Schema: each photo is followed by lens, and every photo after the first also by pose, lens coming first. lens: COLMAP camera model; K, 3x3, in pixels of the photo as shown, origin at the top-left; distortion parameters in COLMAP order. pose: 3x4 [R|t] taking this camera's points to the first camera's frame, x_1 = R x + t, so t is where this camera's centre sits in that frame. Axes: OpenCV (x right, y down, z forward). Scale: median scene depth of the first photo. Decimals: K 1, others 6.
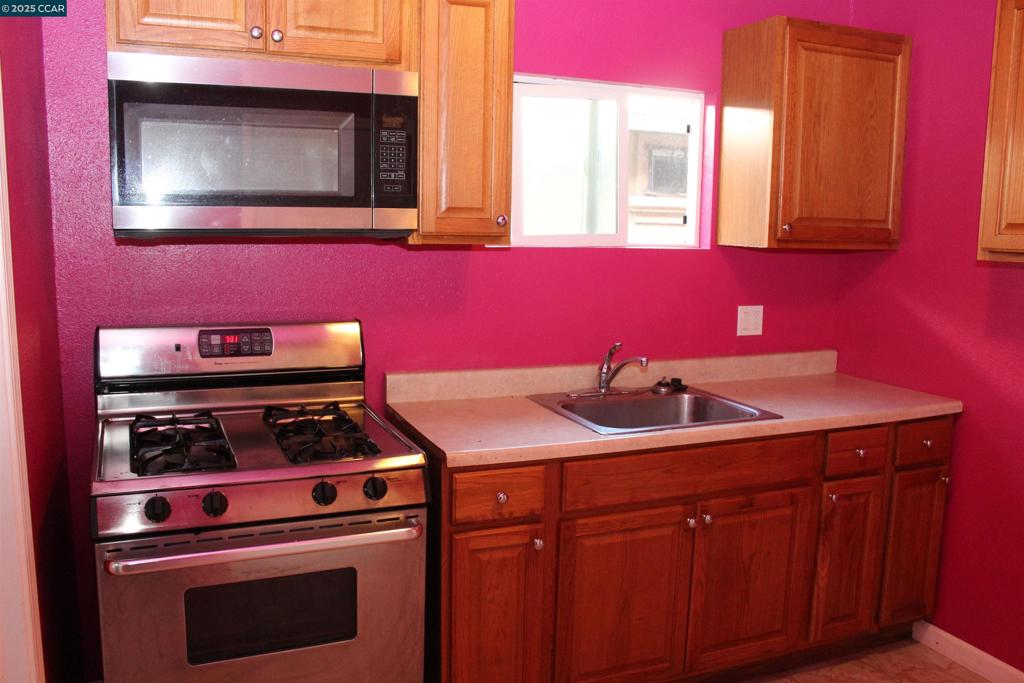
lens RADIAL K [[858.7, 0, 512.0], [0, 858.7, 340.2], [0, 0, 1]] dist [-0.156627, 0.147204]
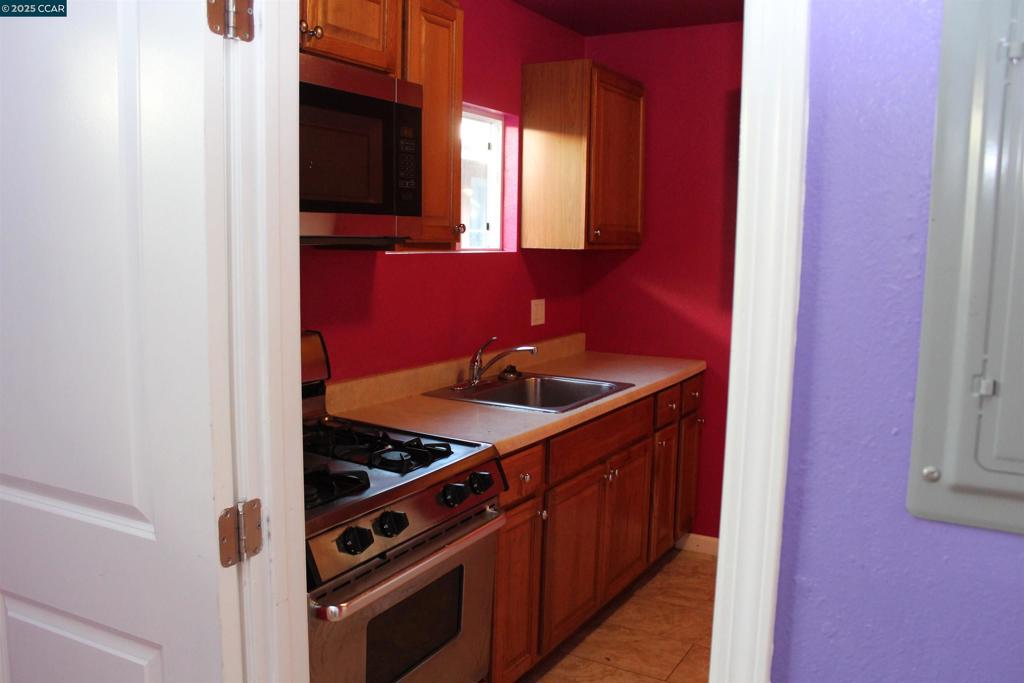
lens RADIAL K [[858.7, 0, 502.2], [0, 858.7, 340.8], [0, 0, 1]] dist [-0.156627, 0.147204]
pose [[0.798480, -0.077920, 0.596957, -0.543997], [0.081129, 0.996471, 0.021552, -0.015566], [-0.596530, 0.031221, 0.801983, 0.095947]]
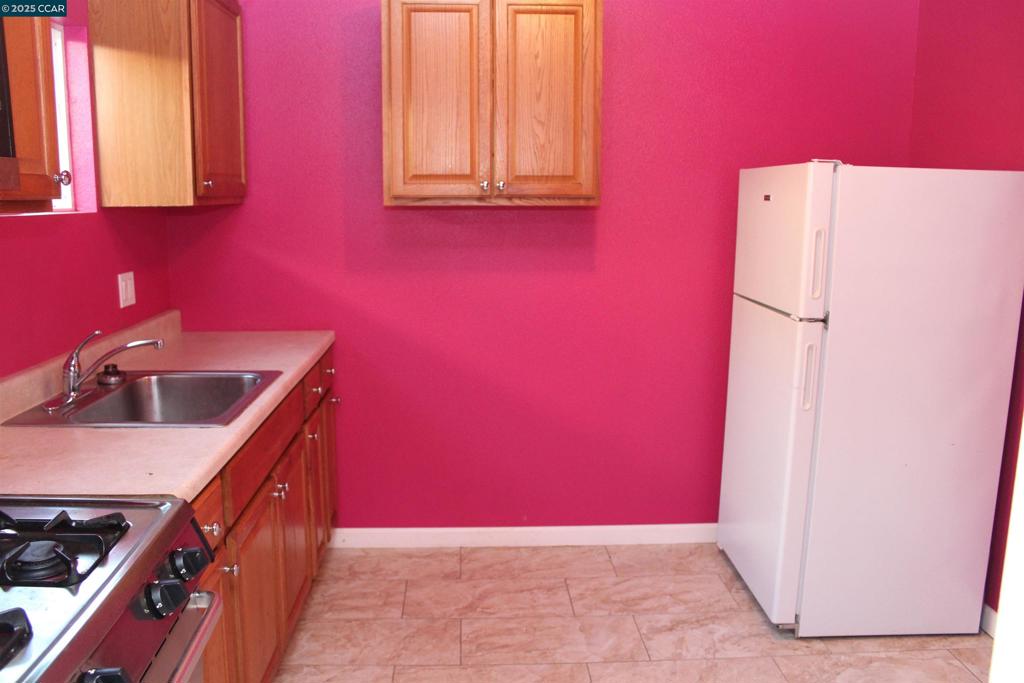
lens RADIAL K [[858.7, 0, 497.4], [0, 858.7, 348.4], [0, 0, 1]] dist [-0.156627, 0.147204]
pose [[0.352447, -0.182019, 0.917960, -0.478951], [0.131154, 0.980829, 0.144129, -0.044760], [-0.926596, 0.069596, 0.369563, 0.358332]]
